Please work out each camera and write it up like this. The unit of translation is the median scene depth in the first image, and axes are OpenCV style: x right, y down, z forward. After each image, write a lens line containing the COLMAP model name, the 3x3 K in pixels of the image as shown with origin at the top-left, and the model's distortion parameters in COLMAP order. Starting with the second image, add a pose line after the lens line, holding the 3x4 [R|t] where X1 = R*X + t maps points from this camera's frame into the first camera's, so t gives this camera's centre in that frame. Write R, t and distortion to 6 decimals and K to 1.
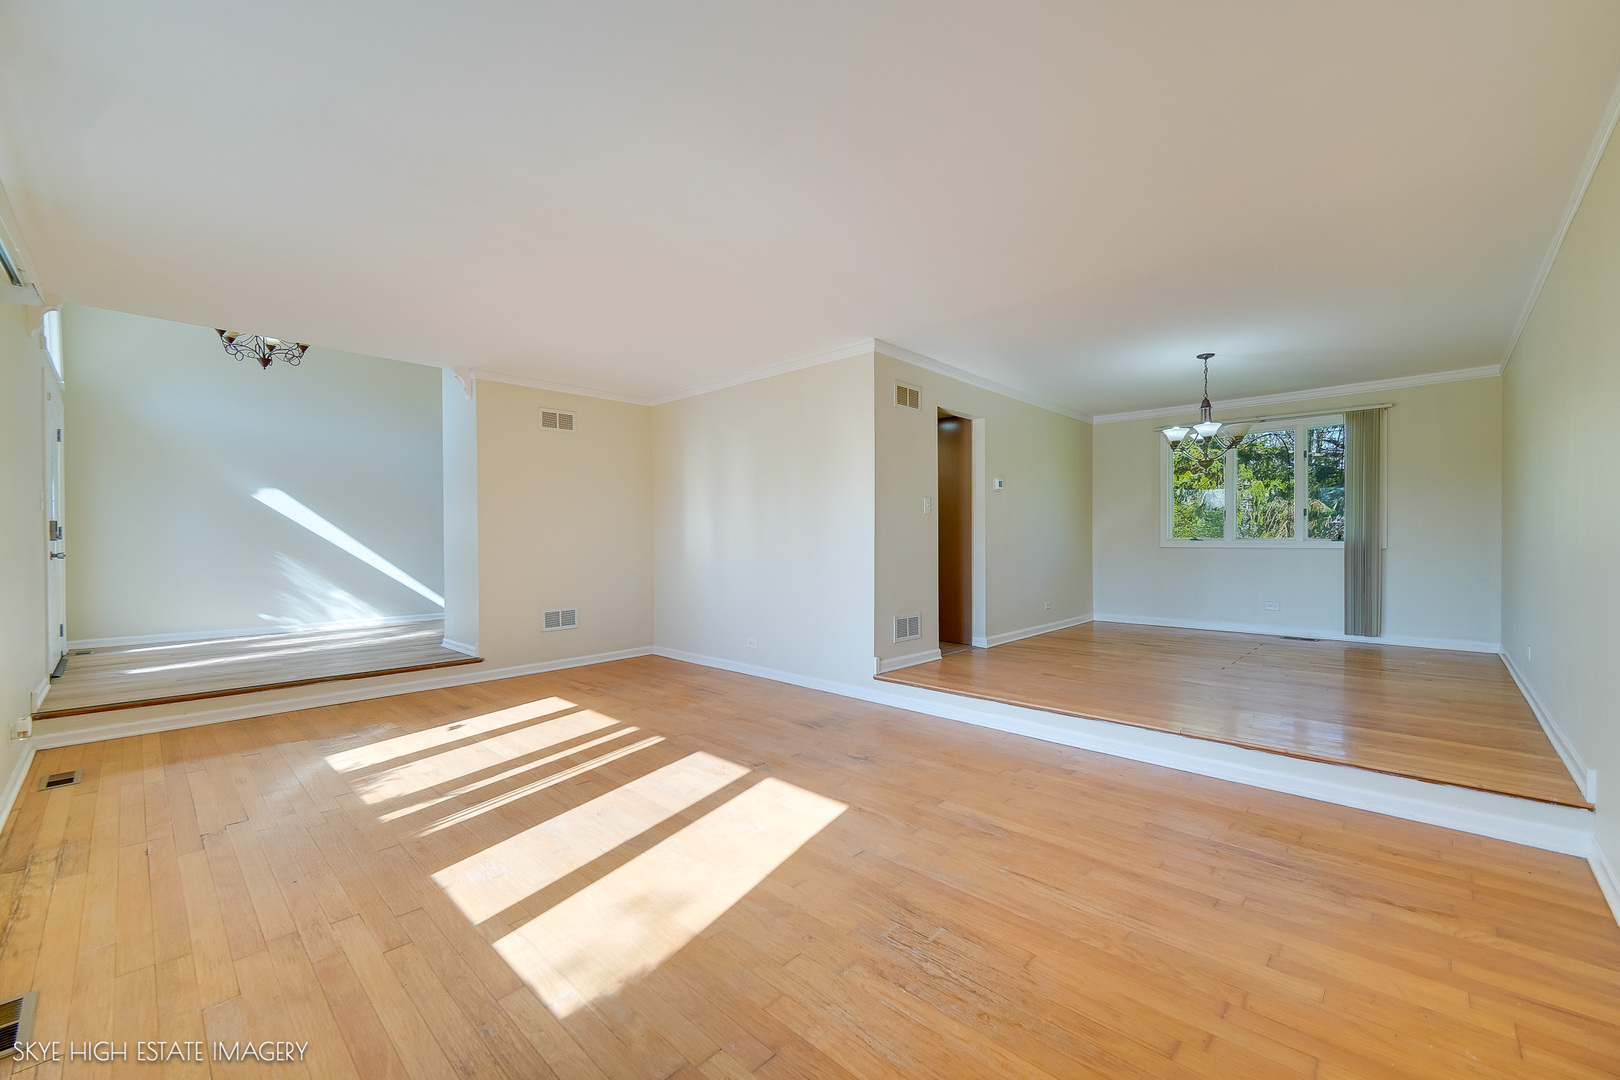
lens RADIAL K [[645.8, 0, 806.1], [0, 645.8, 542.5], [0, 0, 1]] dist [0.001092, 0.000384]
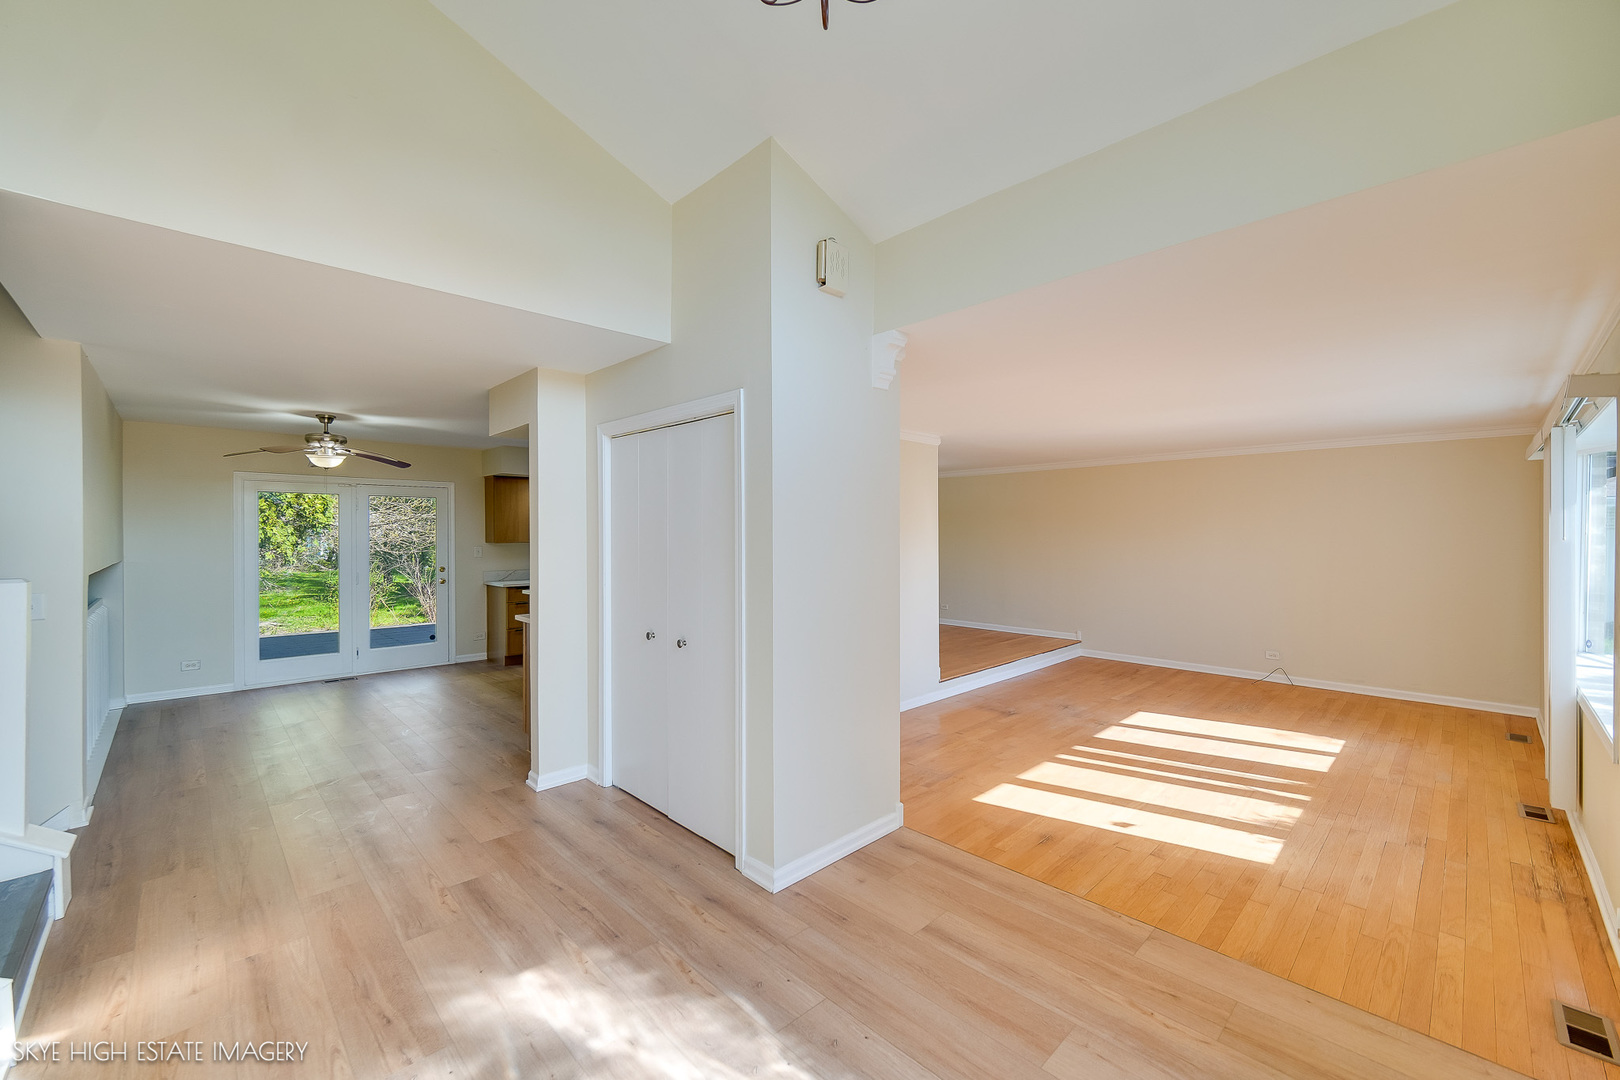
lens RADIAL K [[645.8, 0, 802.1], [0, 645.8, 537.3], [0, 0, 1]] dist [0.001092, 0.000384]
pose [[0.037858, -0.007111, 0.999258, -1.867327], [0.005691, 0.999960, 0.006901, -0.161584], [-0.999267, 0.005425, 0.037897, 1.802500]]
